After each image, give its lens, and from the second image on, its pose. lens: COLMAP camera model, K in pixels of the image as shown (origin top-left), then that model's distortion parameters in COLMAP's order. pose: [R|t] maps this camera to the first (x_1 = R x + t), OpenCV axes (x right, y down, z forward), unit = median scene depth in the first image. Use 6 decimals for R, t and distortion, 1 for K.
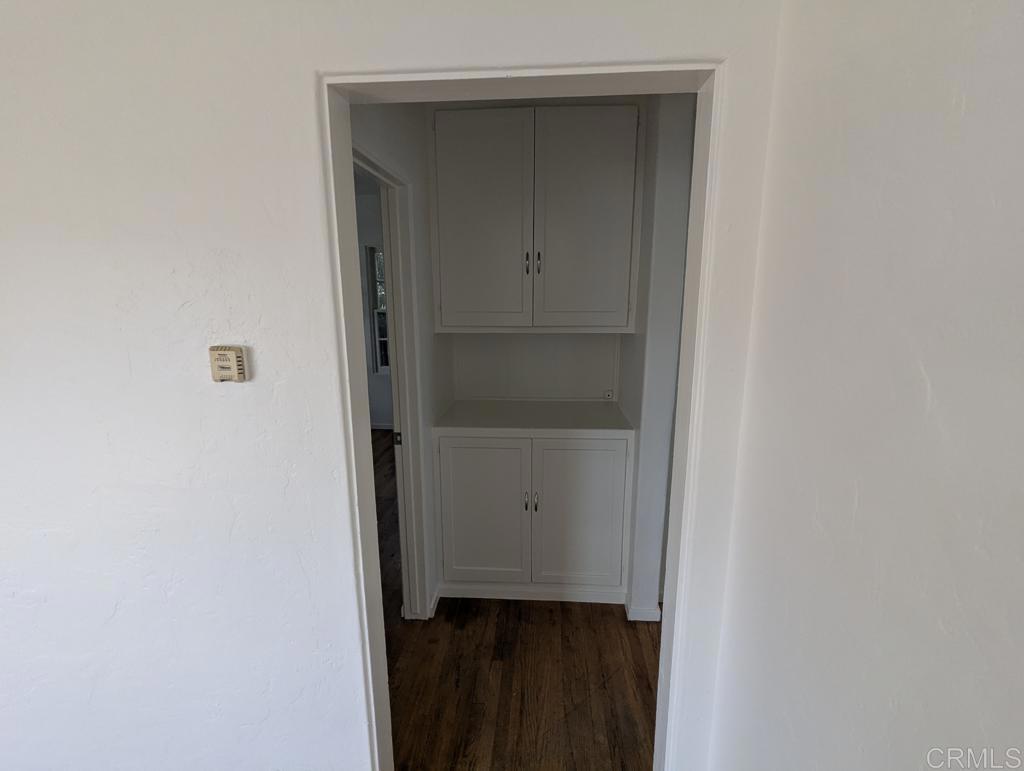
lens RADIAL K [[486.7, 0, 512.1], [0, 486.7, 385.1], [0, 0, 1]] dist [-0.004946, 0.002958]
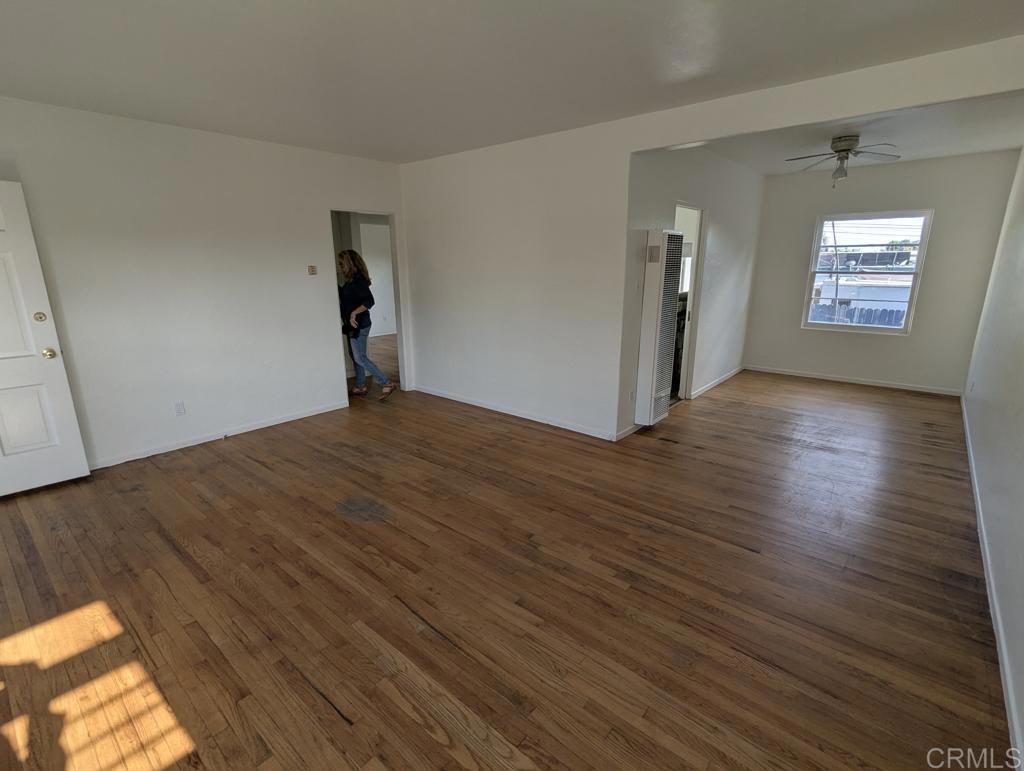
lens RADIAL K [[486.7, 0, 513.0], [0, 486.7, 388.1], [0, 0, 1]] dist [-0.004946, 0.002958]
pose [[0.592440, -0.204514, 0.779223, -1.786021], [0.167702, 0.977359, 0.129014, 0.413037], [-0.787966, 0.054245, 0.613325, -1.712779]]
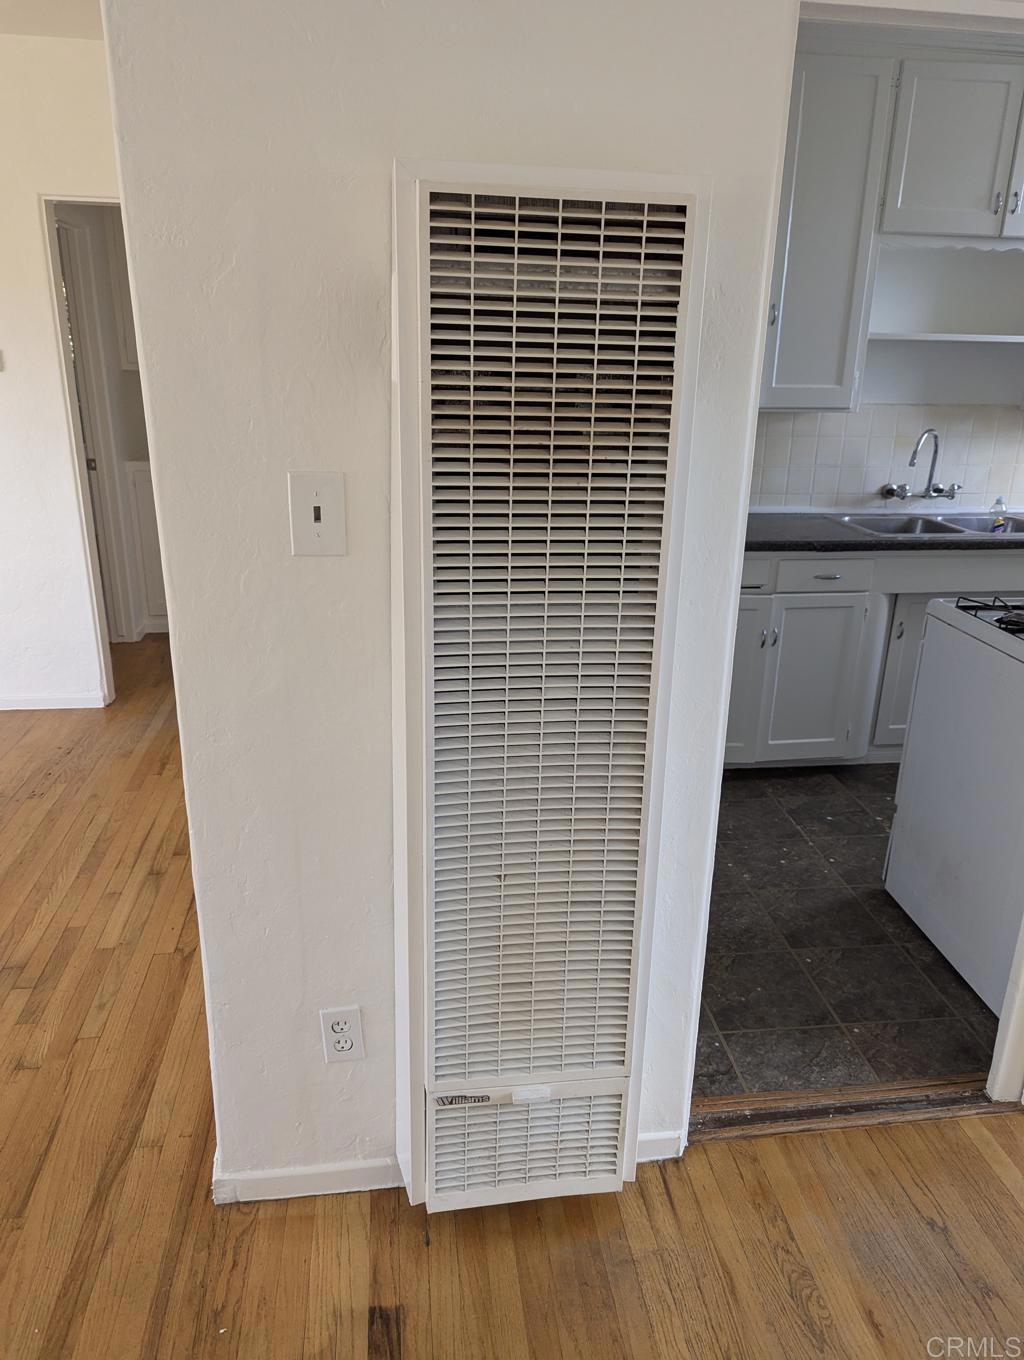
lens RADIAL K [[965.9, 0, 539.8], [0, 965.9, 680.3], [0, 0, 1]] dist [0.046844, -0.021595]
pose [[0.973770, -0.040549, 0.223893, 0.277261], [0.011723, 0.991626, 0.128607, 0.374063], [-0.227233, -0.122609, 0.966091, -1.668817]]
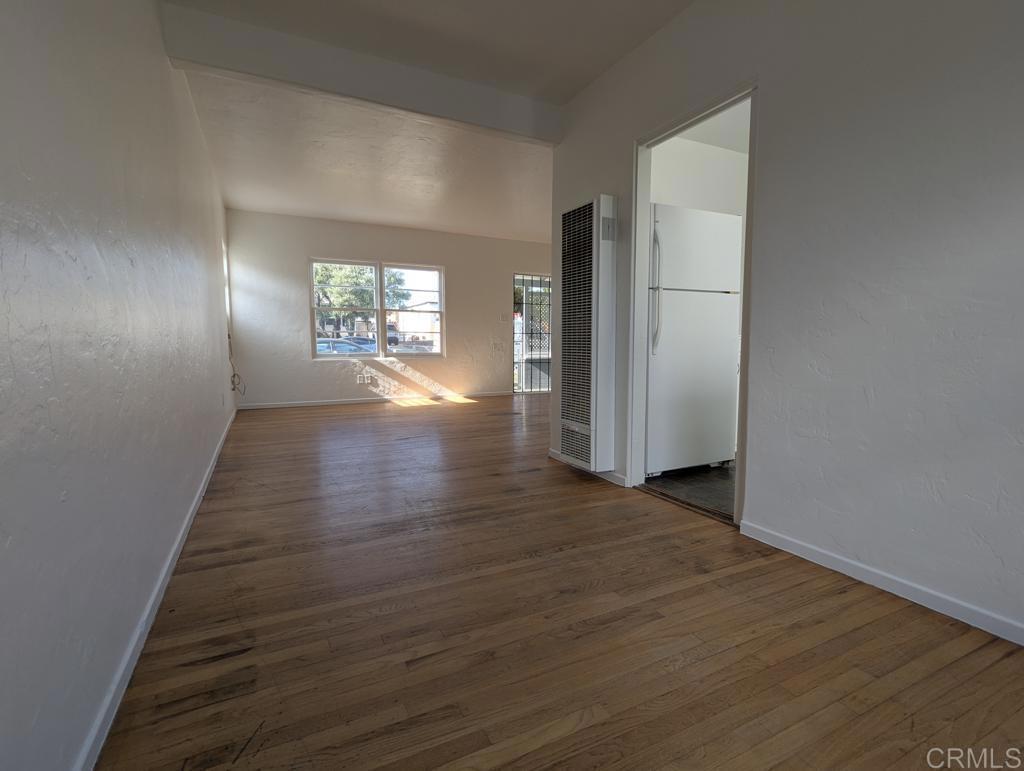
lens RADIAL K [[486.7, 0, 514.3], [0, 486.7, 384.3], [0, 0, 1]] dist [-0.004946, 0.002958]
pose [[0.518536, 0.078934, -0.851405, 1.774147], [-0.177457, 0.983984, -0.016852, 0.782908], [0.836439, 0.159826, 0.524238, -1.931127]]
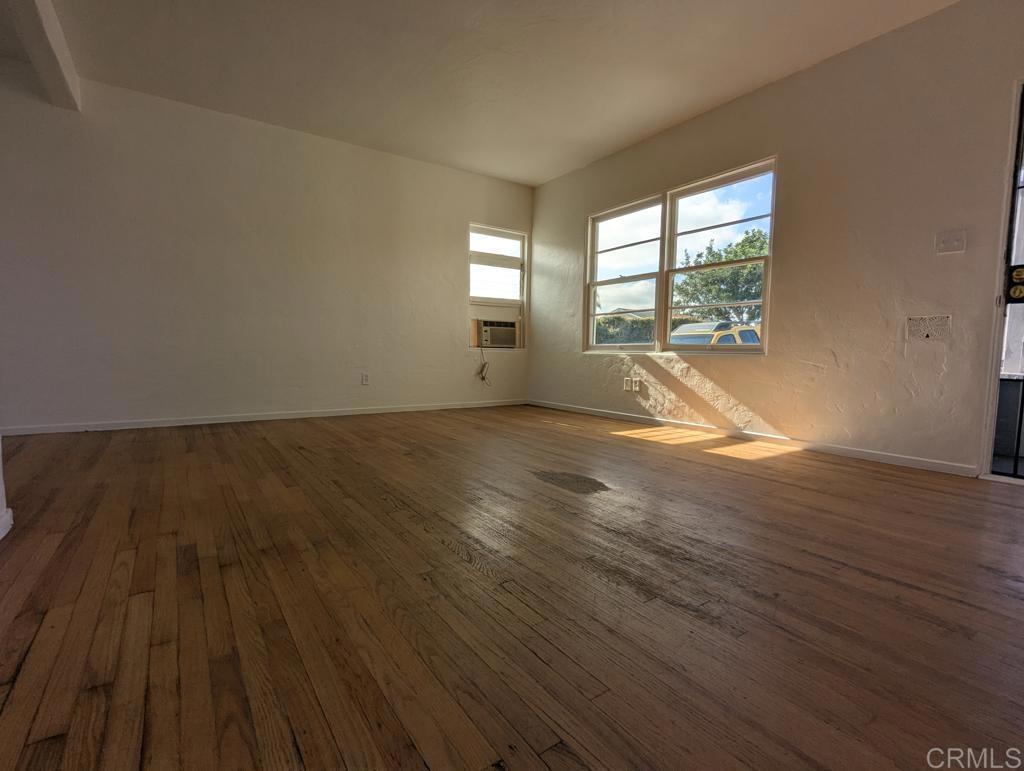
lens RADIAL K [[486.7, 0, 514.8], [0, 486.7, 386.4], [0, 0, 1]] dist [-0.004946, 0.002958]
pose [[-0.779862, 0.038879, -0.624743, -0.018514], [-0.138382, 0.962665, 0.232650, 0.419089], [0.610464, 0.267888, -0.745366, 0.472711]]
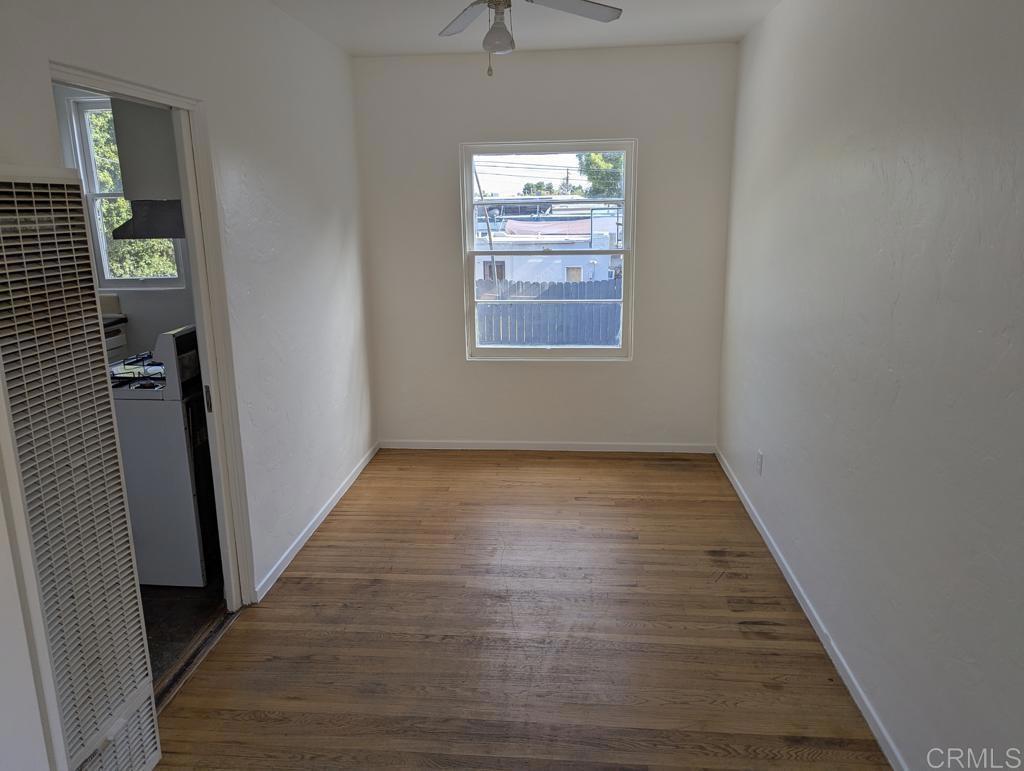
lens RADIAL K [[727.3, 0, 511.7], [0, 727.3, 383.6], [0, 0, 1]] dist [0.046844, -0.021595]
pose [[0.012531, -0.235621, 0.971764, -0.424878], [0.215866, 0.949561, 0.227454, 0.298510], [-0.976343, 0.206920, 0.062762, -1.546625]]
